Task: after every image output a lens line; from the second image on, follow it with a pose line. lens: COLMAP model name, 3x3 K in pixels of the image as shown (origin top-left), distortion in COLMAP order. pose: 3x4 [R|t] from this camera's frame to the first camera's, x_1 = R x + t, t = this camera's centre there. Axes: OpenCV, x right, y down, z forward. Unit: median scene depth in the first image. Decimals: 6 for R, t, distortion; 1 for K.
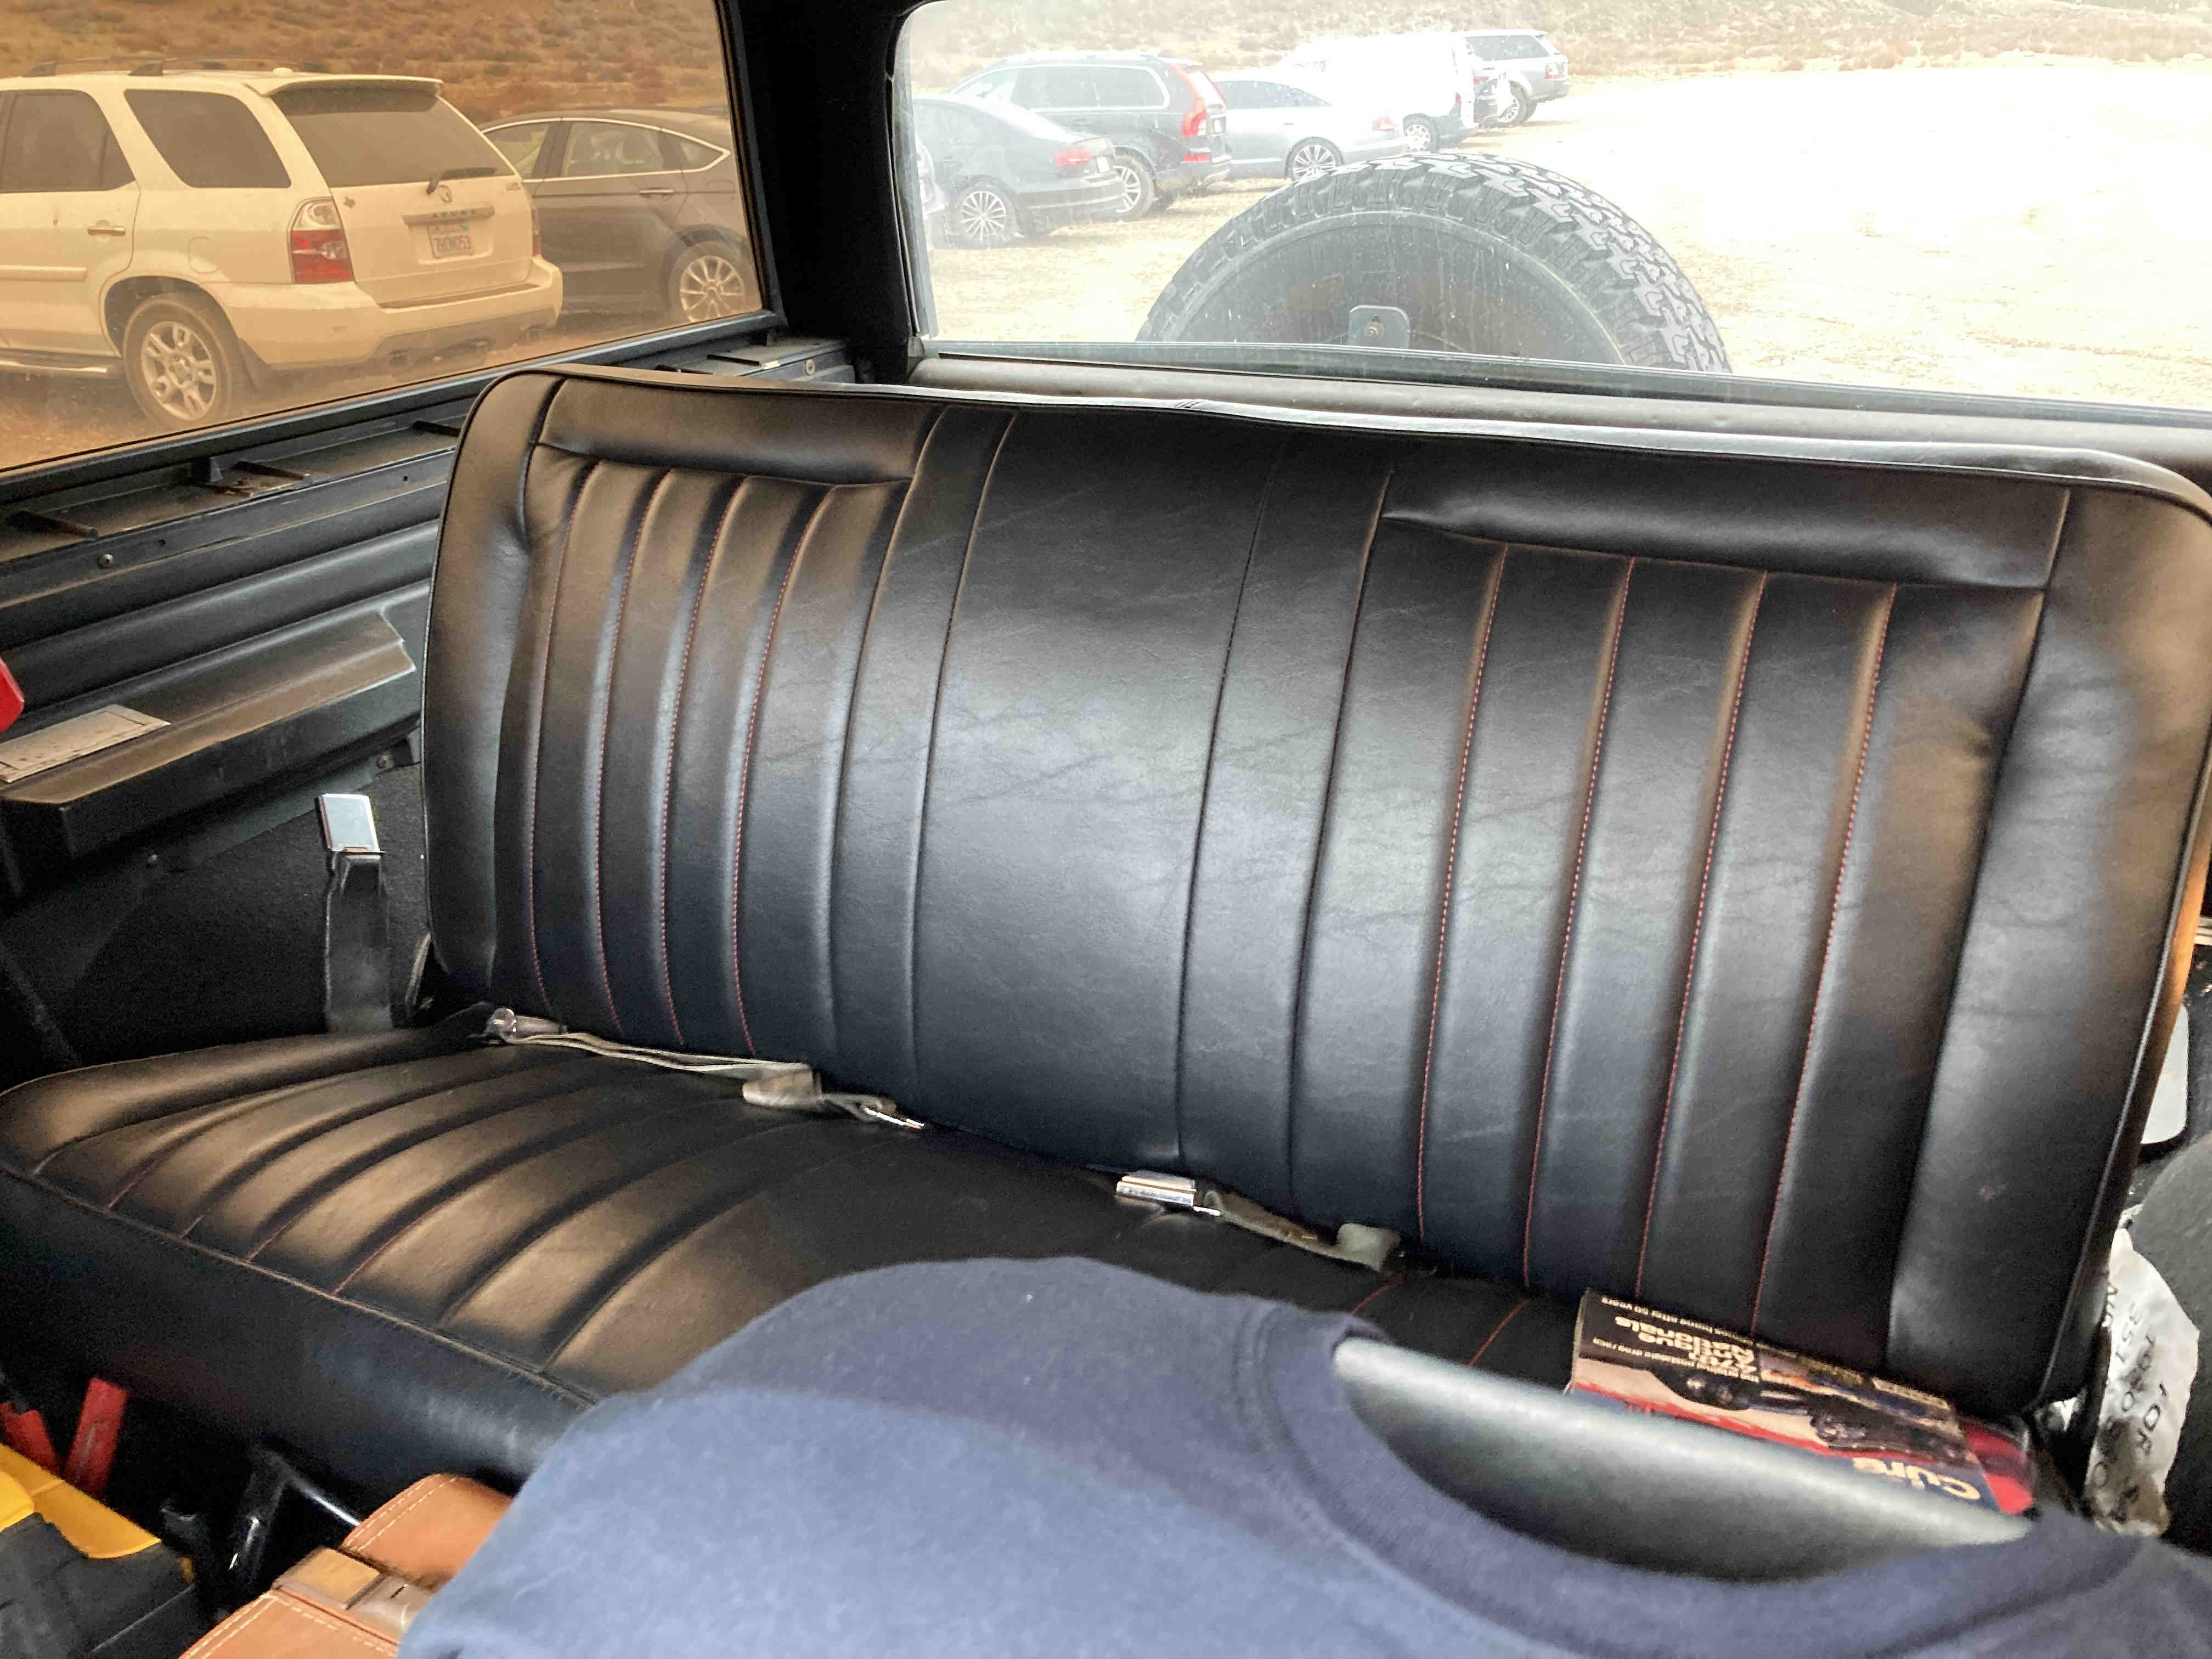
lens RADIAL K [[1842.1, 0, 1106.0], [0, 1842.1, 829.5], [0, 0, 1]] dist [0.011287, 0.009775]
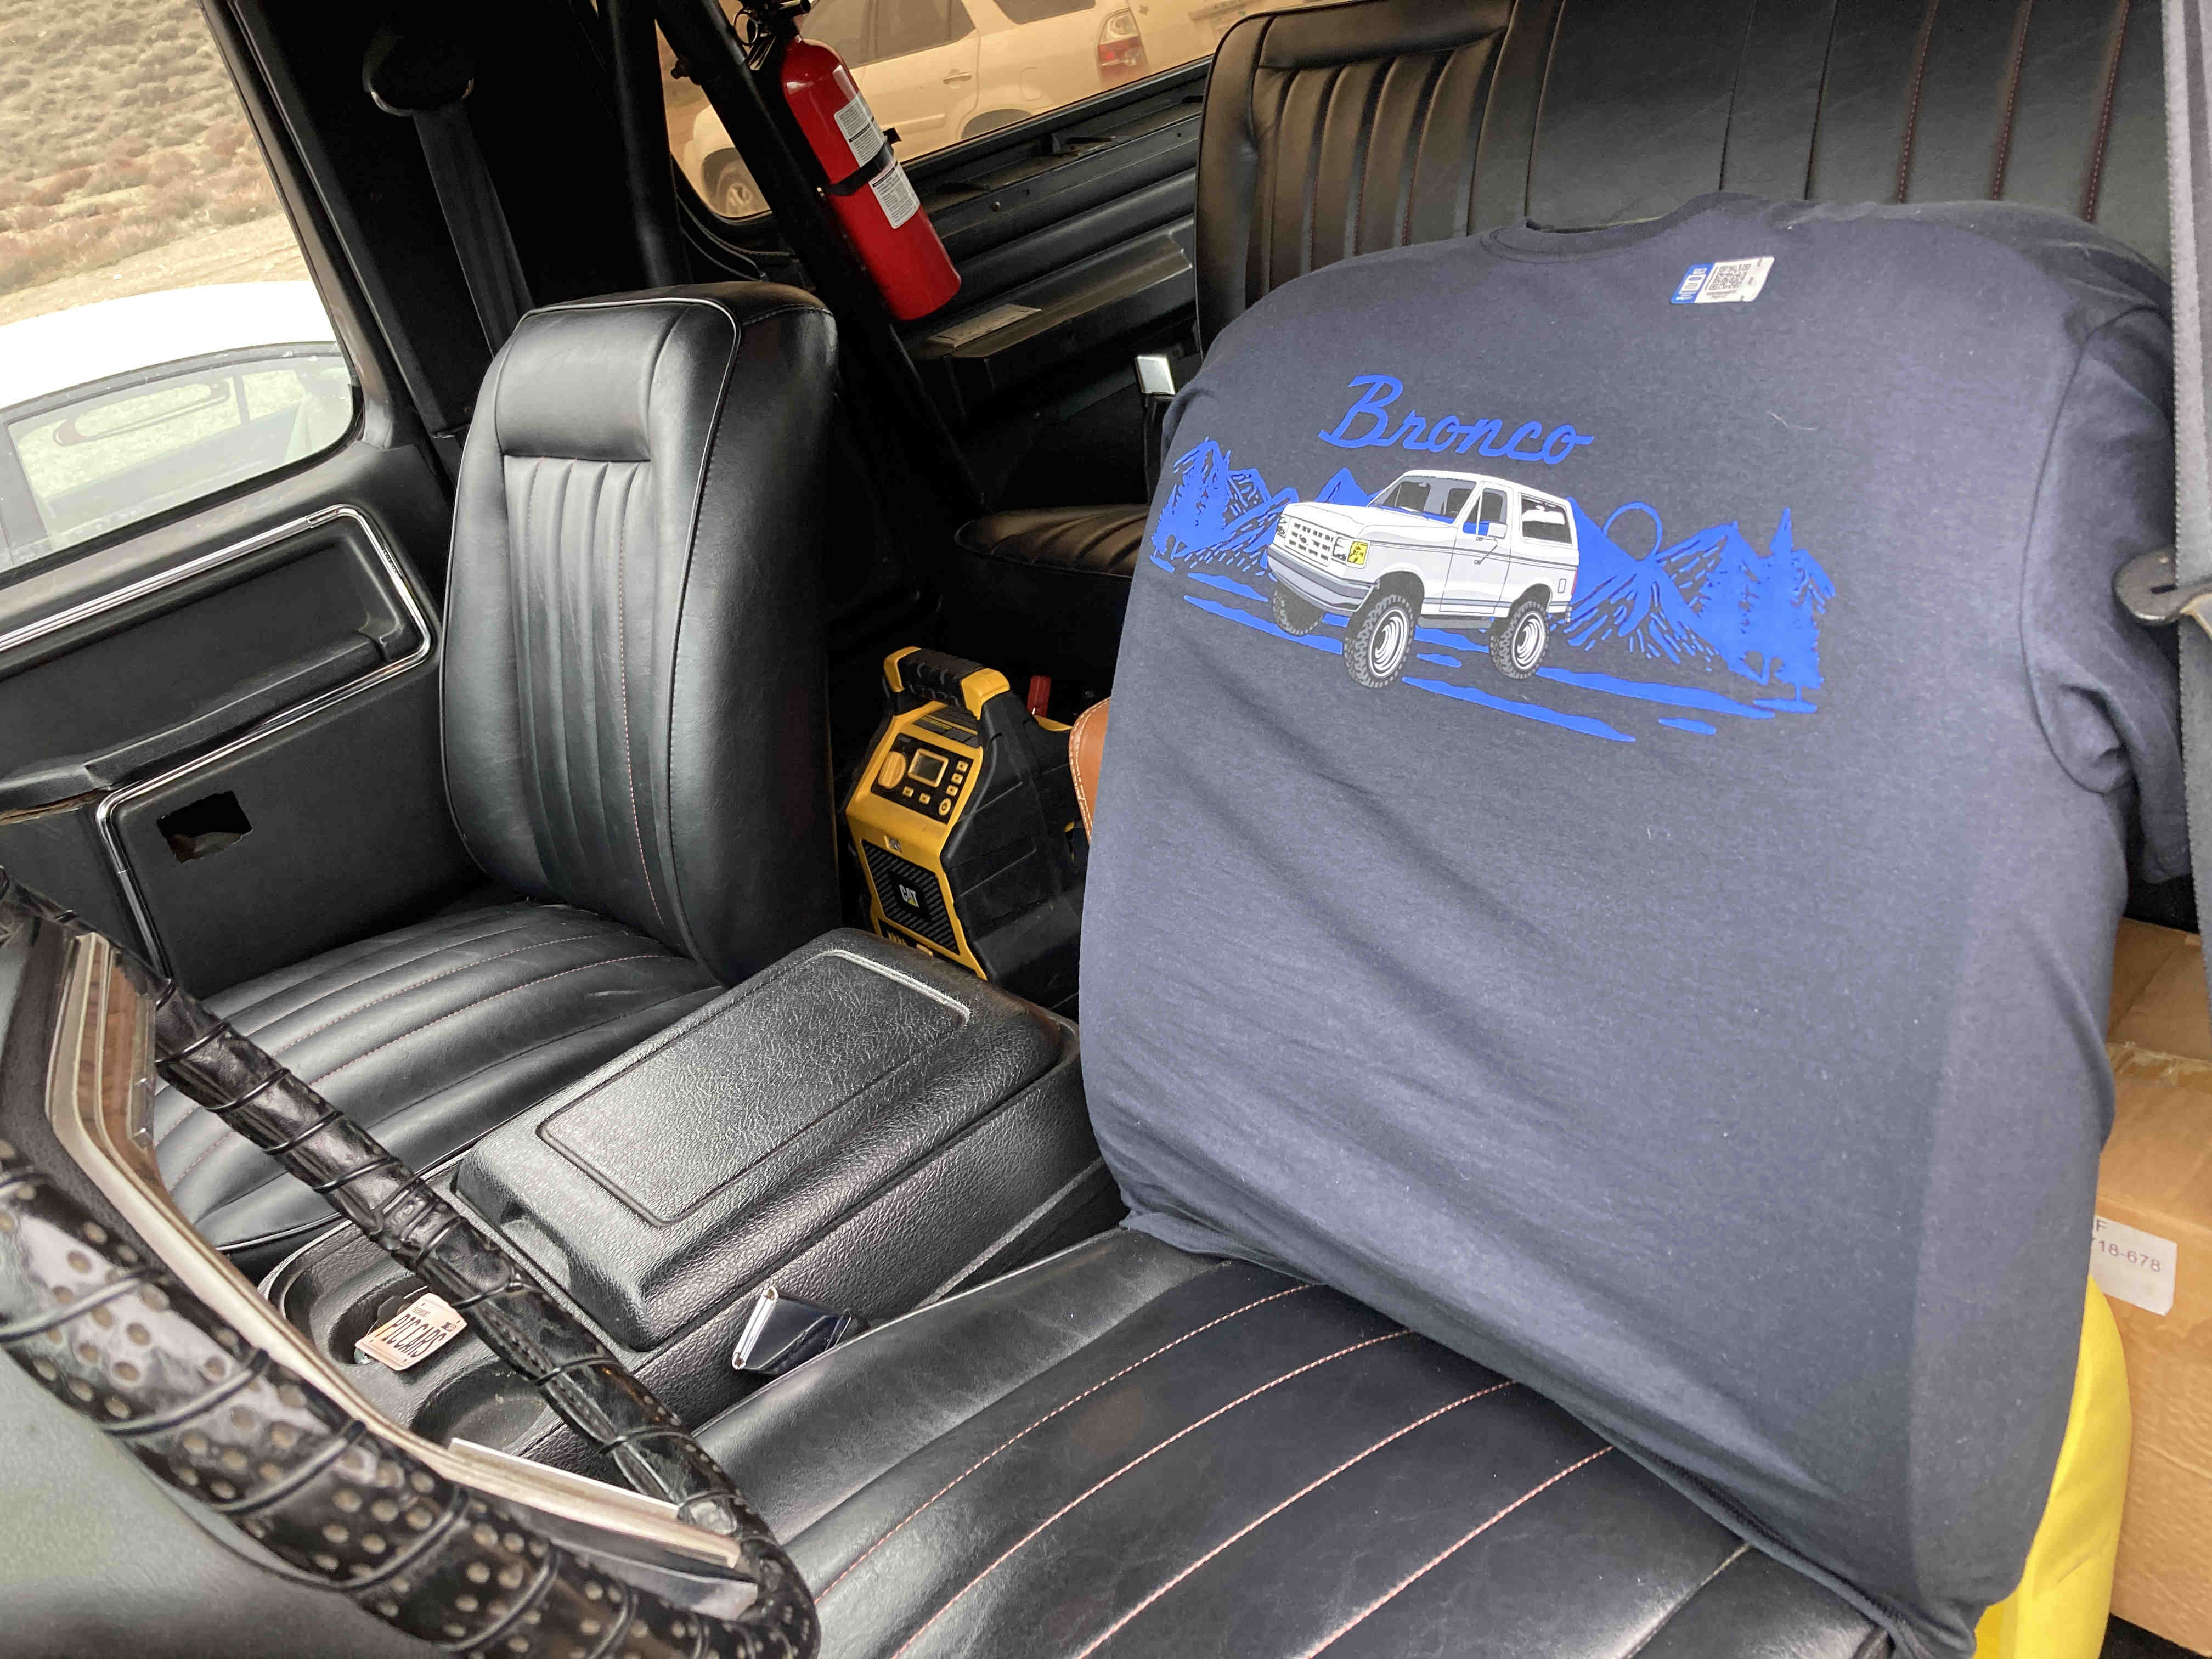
lens RADIAL K [[1784.3, 0, 1106.0], [0, 1784.3, 829.5], [0, 0, 1]] dist [-0.005420, -0.004077]
pose [[0.906729, -0.009819, -0.421599, 0.151983], [0.065360, 0.990921, 0.117492, 0.195657], [0.416617, -0.134089, 0.899139, -0.344716]]
